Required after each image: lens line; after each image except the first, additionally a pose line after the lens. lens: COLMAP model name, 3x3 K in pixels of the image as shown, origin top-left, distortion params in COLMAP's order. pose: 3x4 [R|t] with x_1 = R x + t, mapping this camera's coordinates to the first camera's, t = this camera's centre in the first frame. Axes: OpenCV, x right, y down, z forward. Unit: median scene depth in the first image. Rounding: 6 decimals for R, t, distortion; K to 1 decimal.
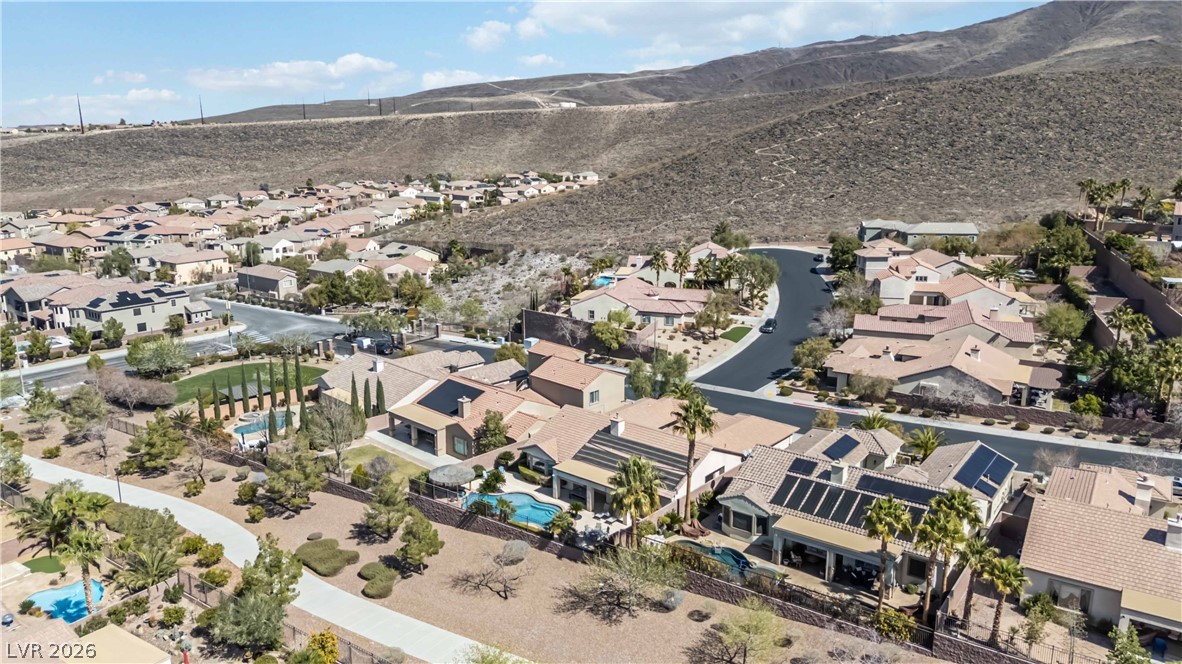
lens RADIAL K [[868.4, 0, 590.8], [0, 868.4, 327.1], [0, 0, 1]] dist [0.078765, -0.077090]
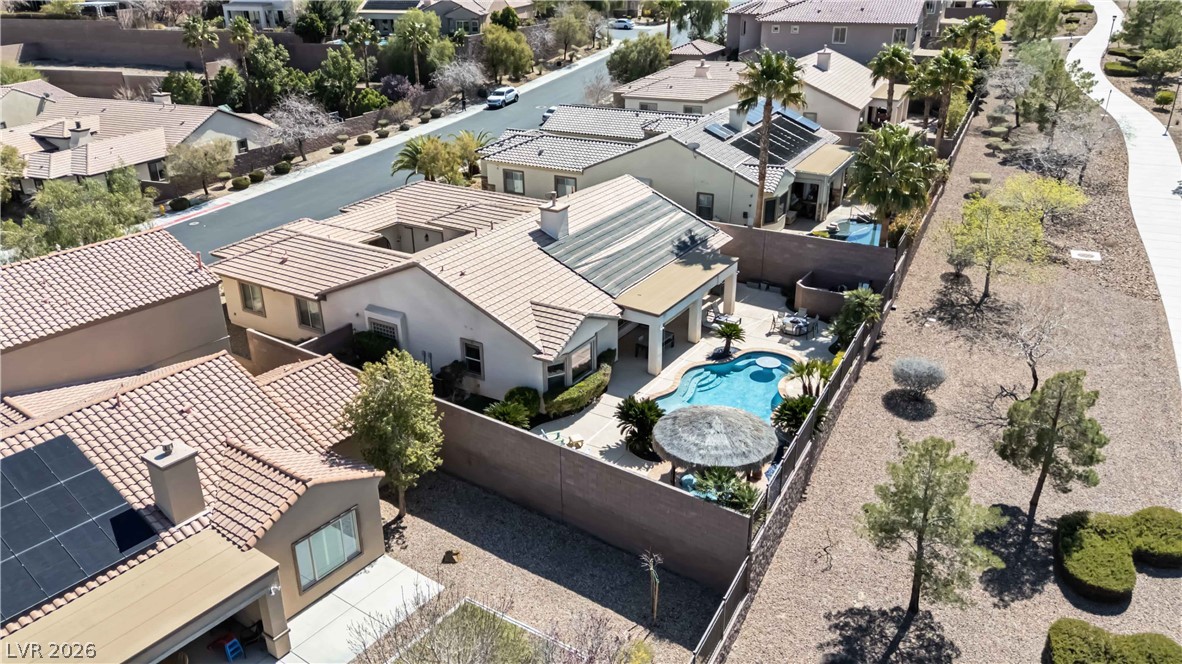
lens RADIAL K [[868.4, 0, 591.4], [0, 868.4, 330.4], [0, 0, 1]] dist [0.078765, -0.077090]
pose [[-0.144008, -0.395542, 0.907088, -0.250549], [0.233971, 0.877044, 0.419585, -0.019467], [-0.961519, 0.272656, -0.033756, 0.563989]]
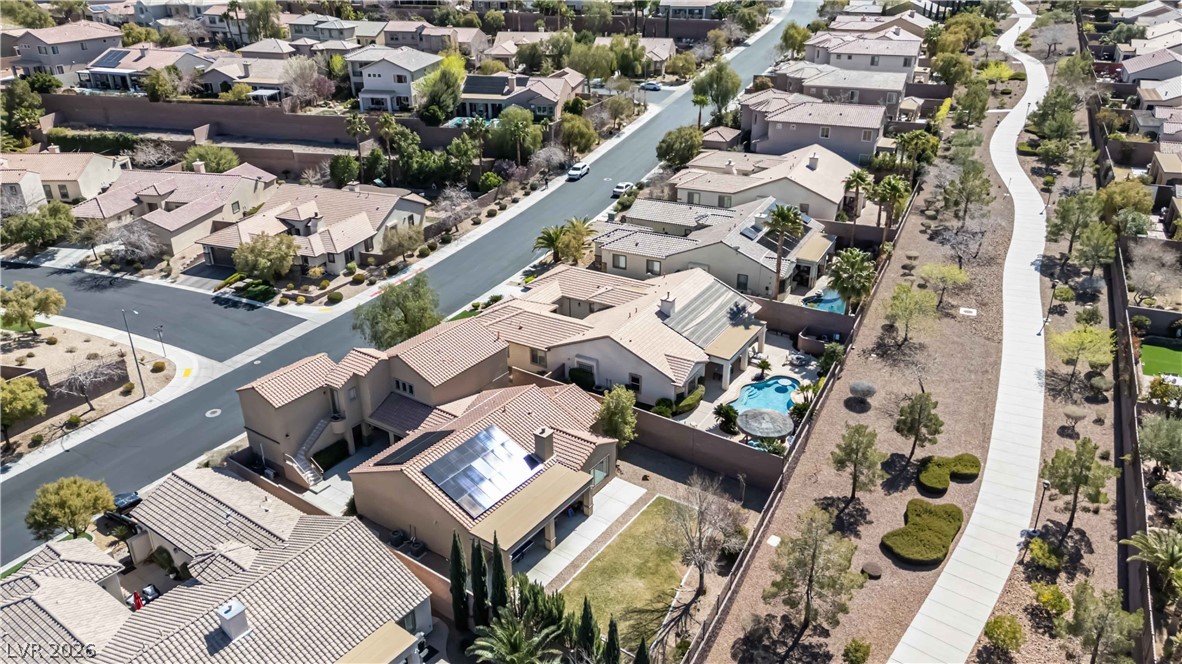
lens RADIAL K [[868.4, 0, 592.5], [0, 868.4, 331.5], [0, 0, 1]] dist [0.078765, -0.077090]
pose [[-0.158525, -0.420148, 0.893502, -0.441194], [0.233829, 0.863226, 0.447398, -0.163512], [-0.959267, 0.279851, -0.038600, 0.623581]]
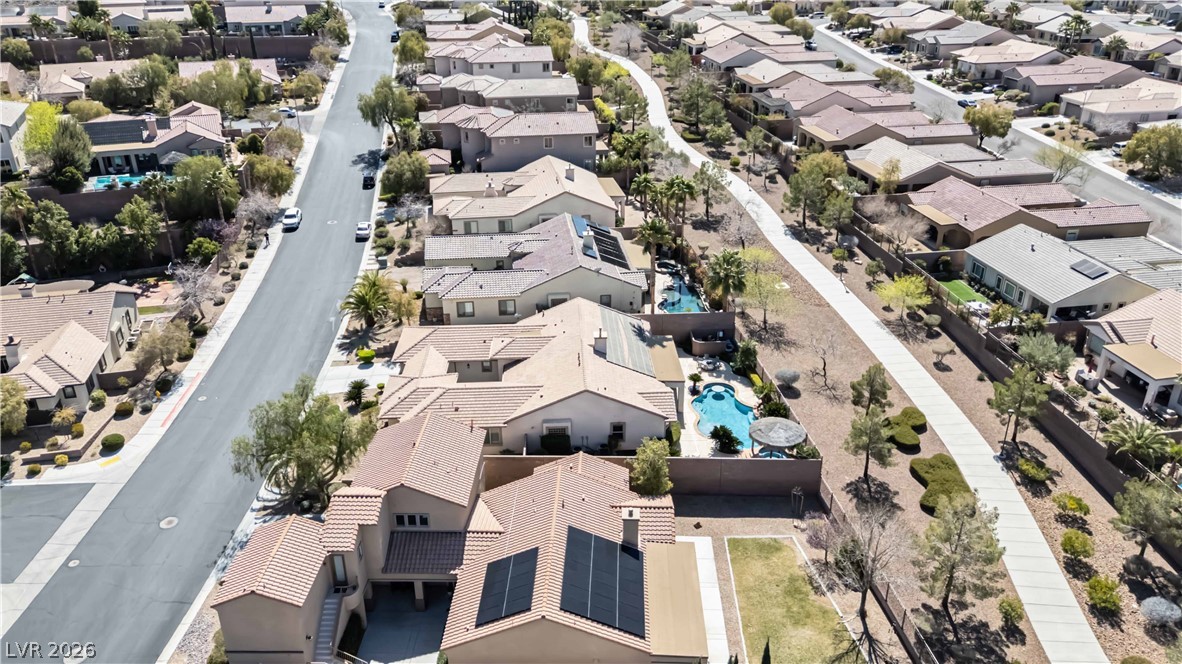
lens RADIAL K [[868.4, 0, 590.2], [0, 868.4, 333.6], [0, 0, 1]] dist [0.078765, -0.077090]
pose [[-0.676606, -0.310669, 0.667599, -0.298141], [0.173143, 0.814095, 0.554321, -0.207727], [-0.715699, 0.490647, -0.497031, 0.796830]]
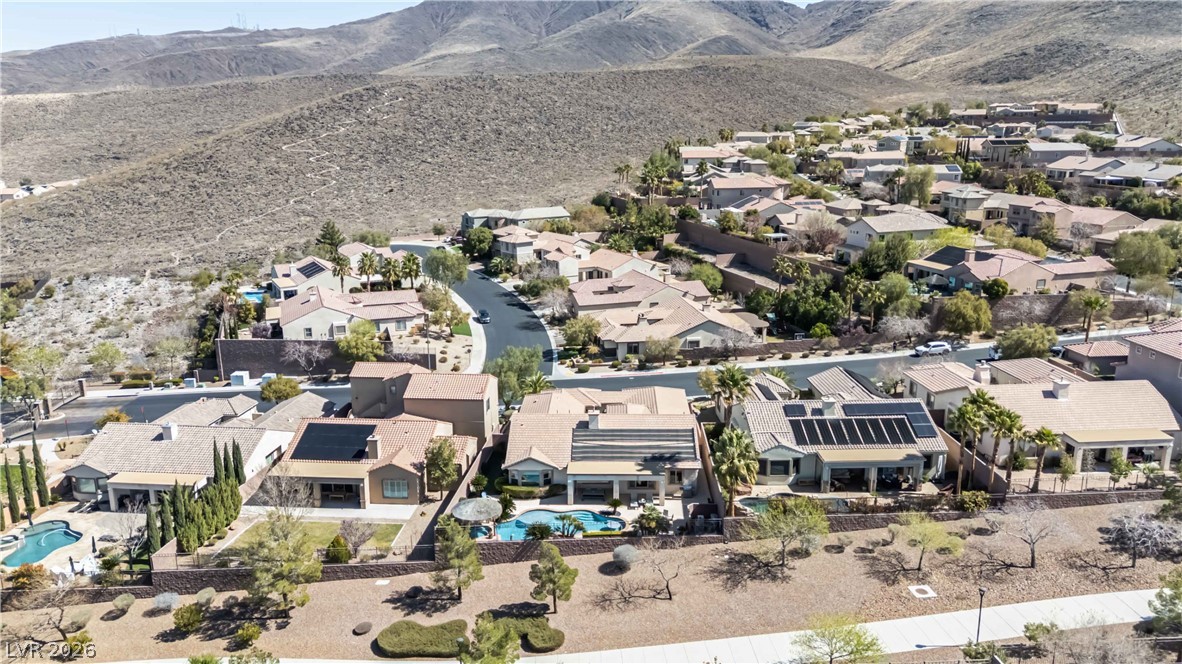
lens RADIAL K [[868.4, 0, 592.5], [0, 868.4, 329.3], [0, 0, 1]] dist [0.078765, -0.077090]
pose [[0.783585, -0.154773, 0.601697, -0.309781], [0.150478, 0.986917, 0.057896, -0.026038], [-0.602786, 0.045176, 0.796623, 0.110196]]
